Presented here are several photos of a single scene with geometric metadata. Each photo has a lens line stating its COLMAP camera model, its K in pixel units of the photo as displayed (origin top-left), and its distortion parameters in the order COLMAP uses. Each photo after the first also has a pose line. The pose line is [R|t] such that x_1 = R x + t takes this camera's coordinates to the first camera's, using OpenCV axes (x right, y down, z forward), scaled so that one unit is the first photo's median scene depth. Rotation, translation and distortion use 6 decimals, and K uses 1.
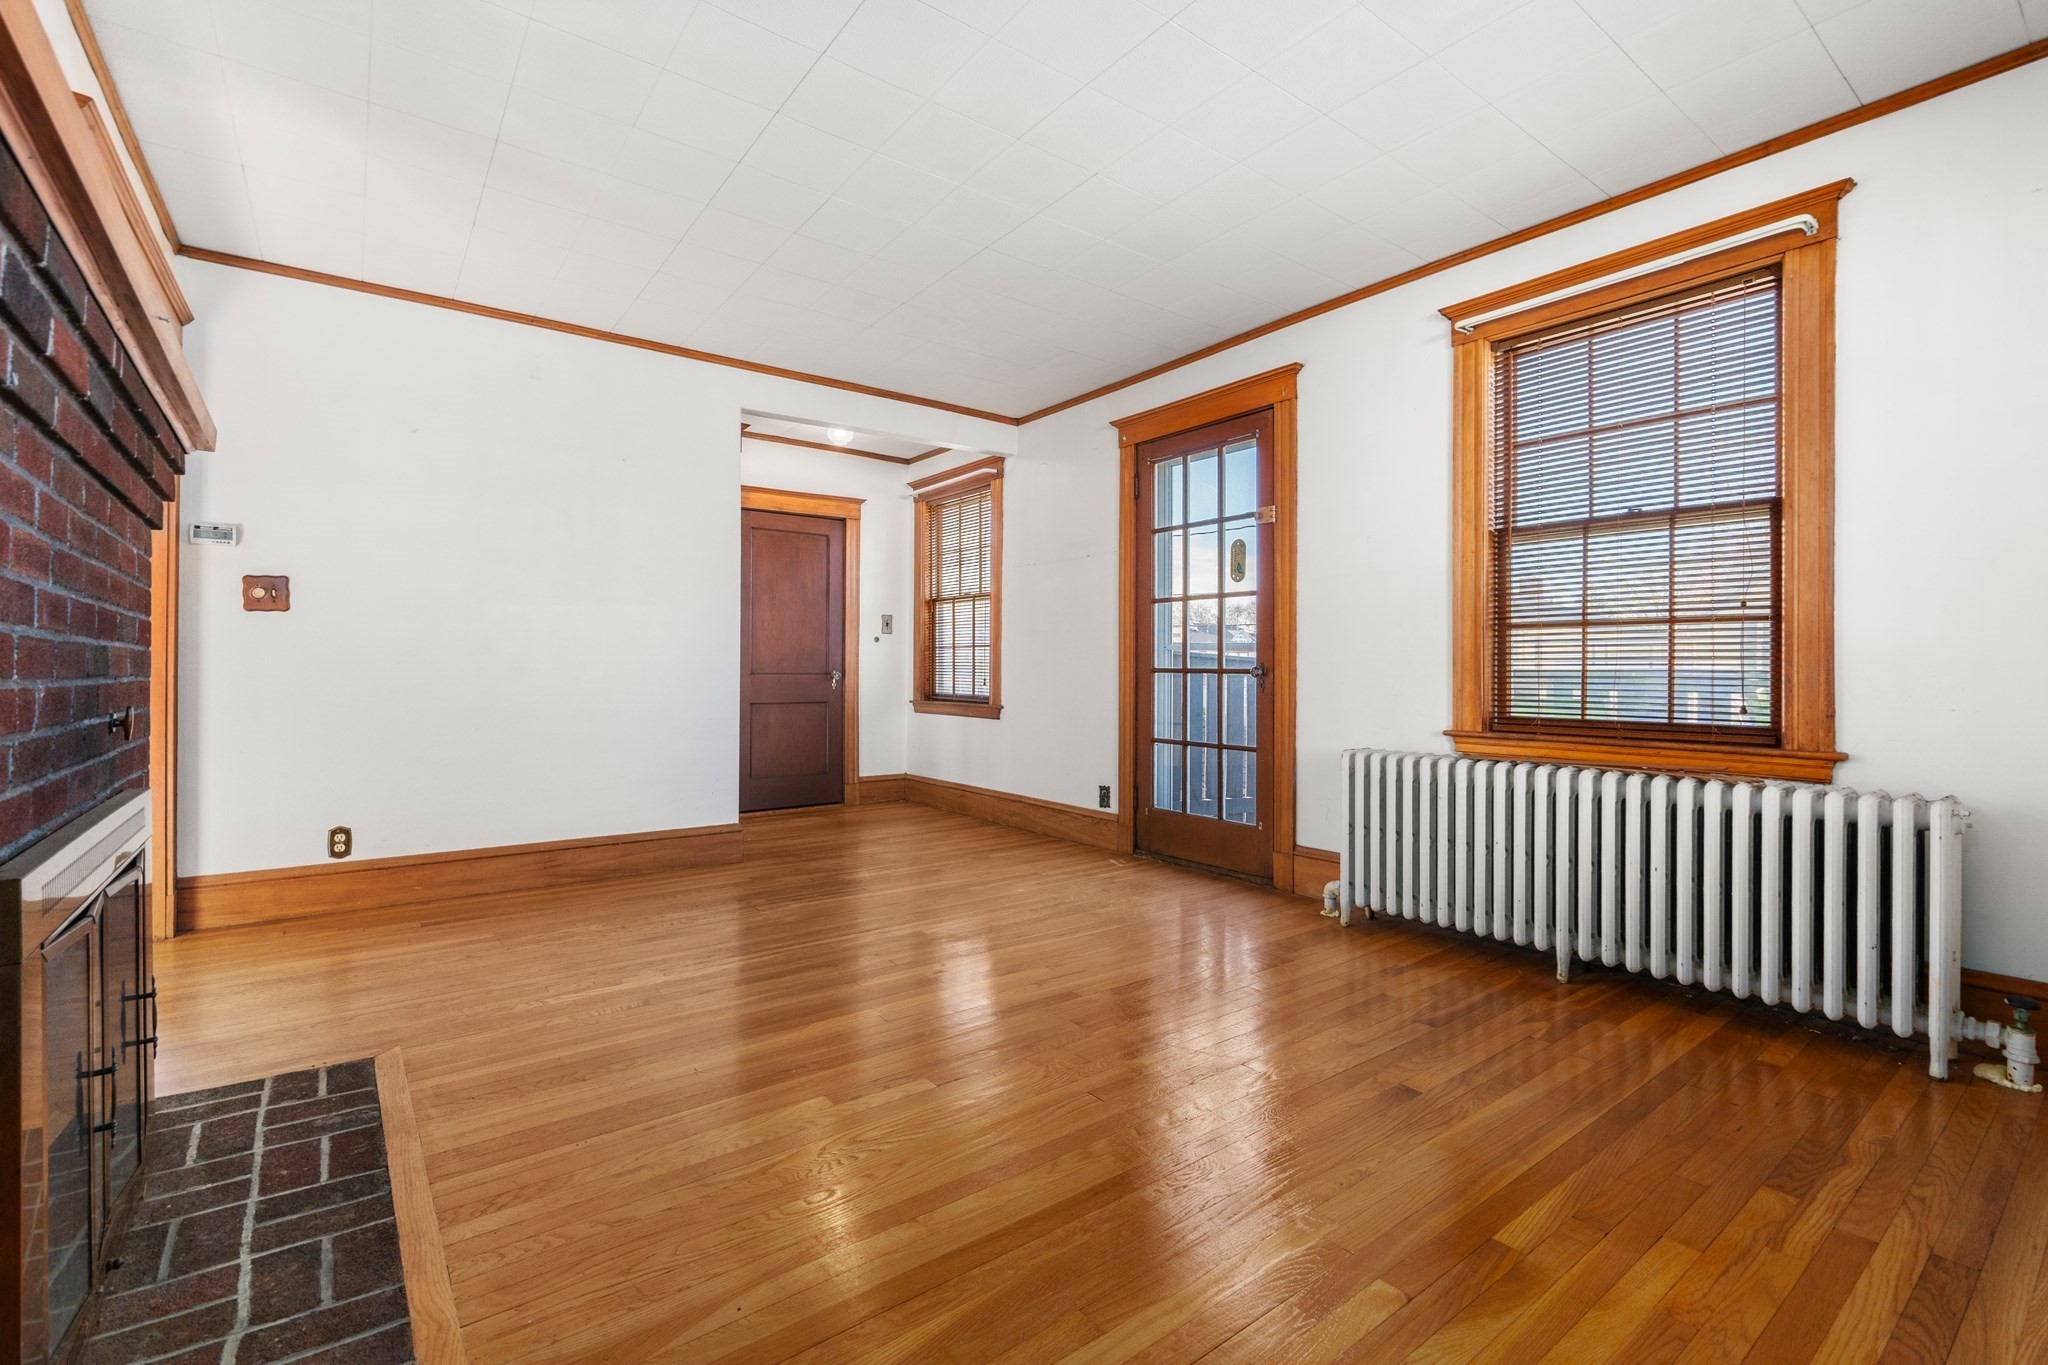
lens RADIAL K [[911.4, 0, 987.0], [0, 911.4, 664.4], [0, 0, 1]] dist [-0.002199, -0.000768]
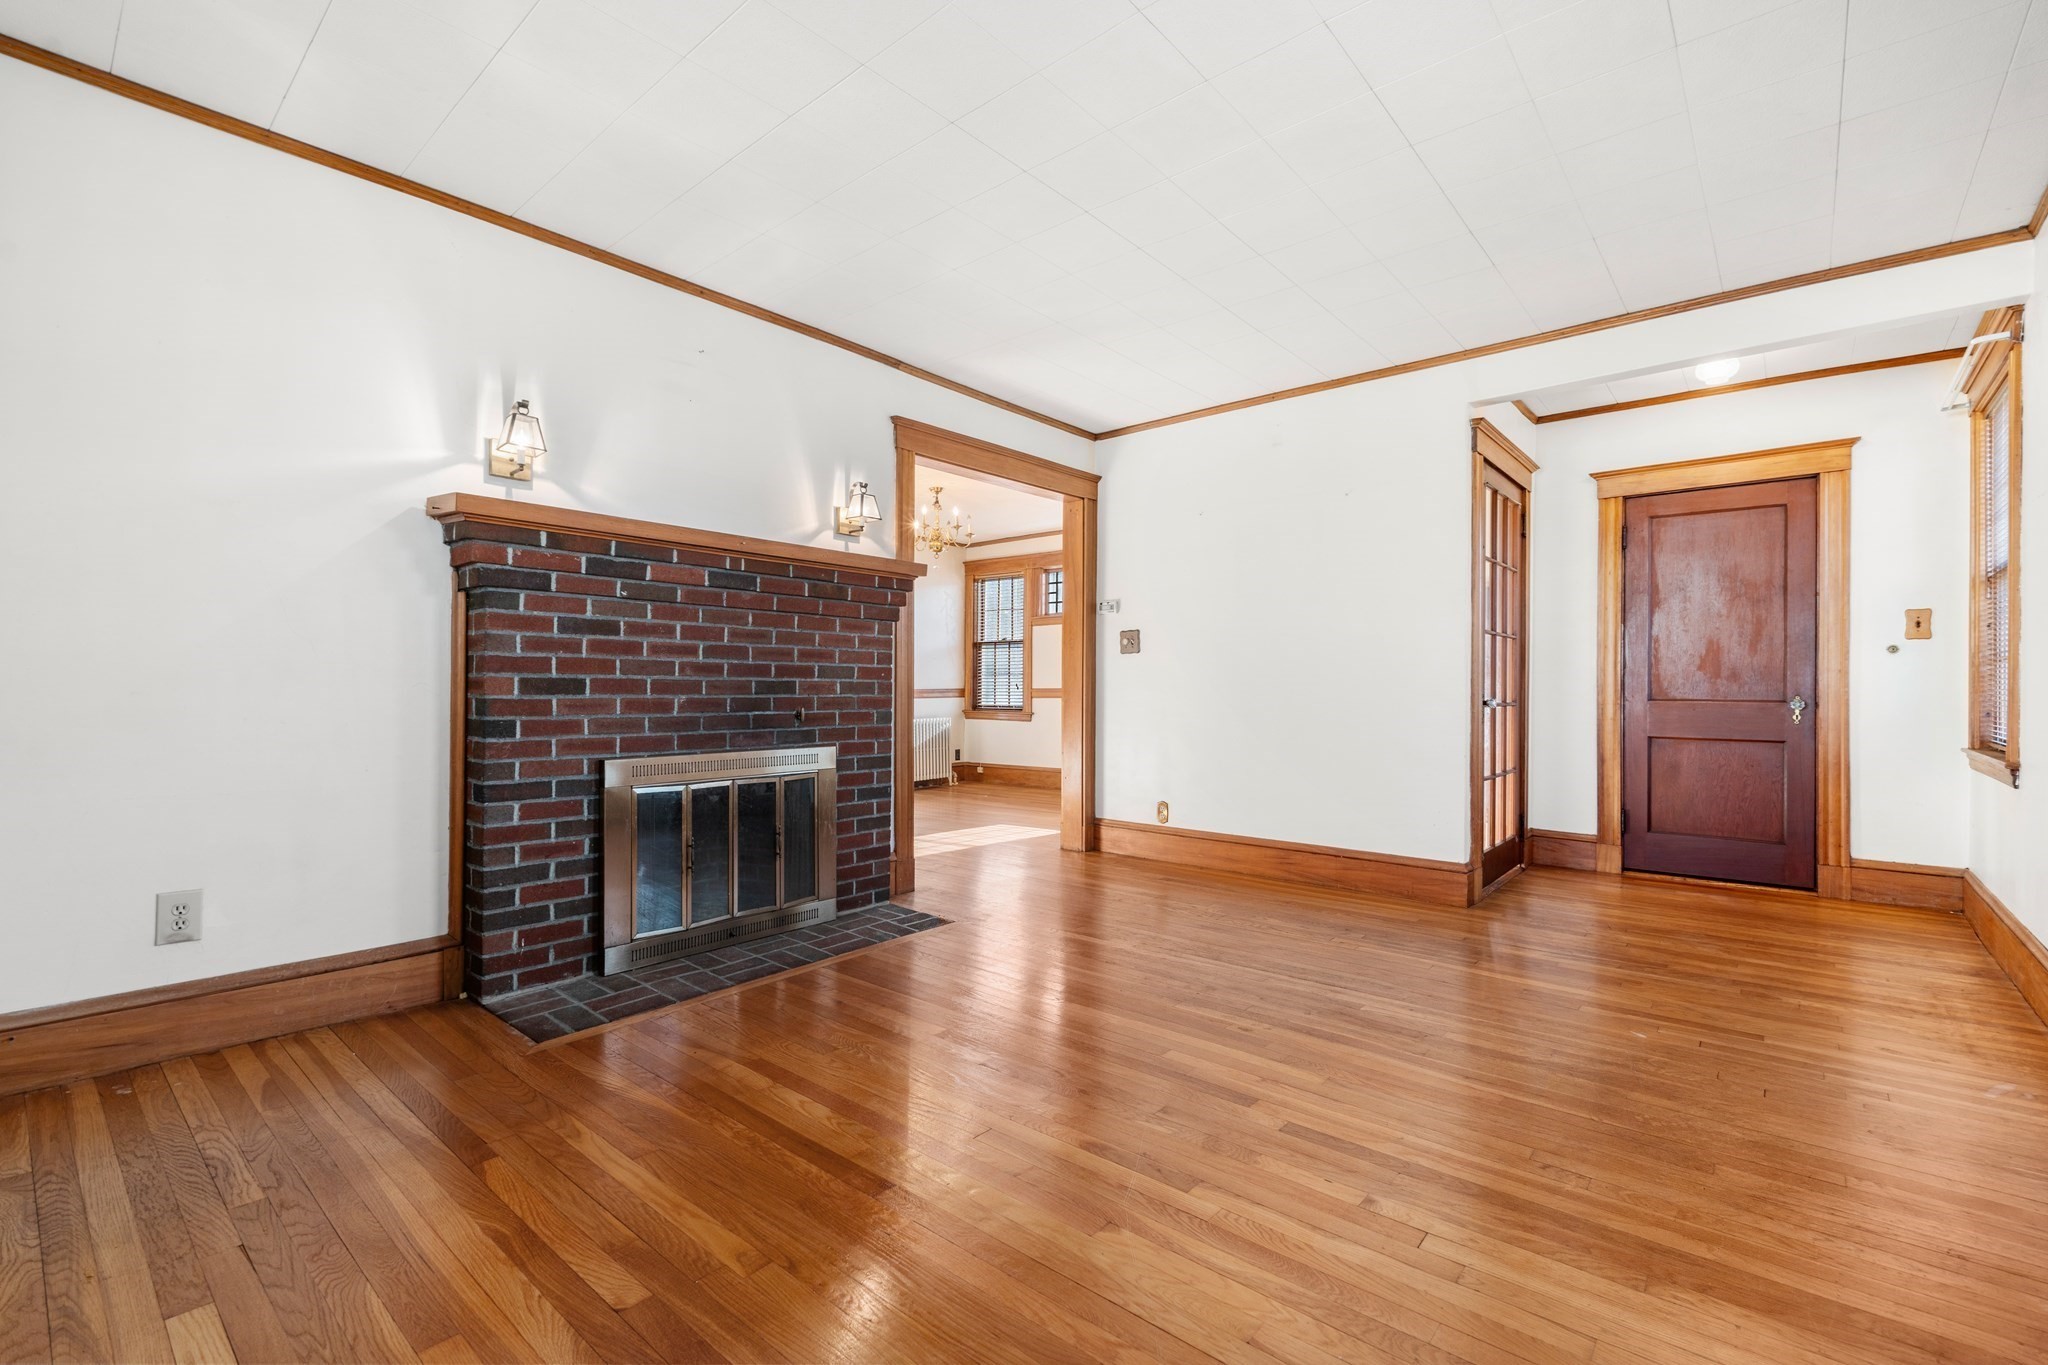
lens RADIAL K [[911.4, 0, 1017.3], [0, 911.4, 685.5], [0, 0, 1]] dist [-0.002199, -0.000768]
pose [[0.222817, 0.006430, -0.974839, 0.634343], [0.004072, 0.999963, 0.007526, -0.016373], [0.974852, -0.005646, 0.222782, 0.452656]]
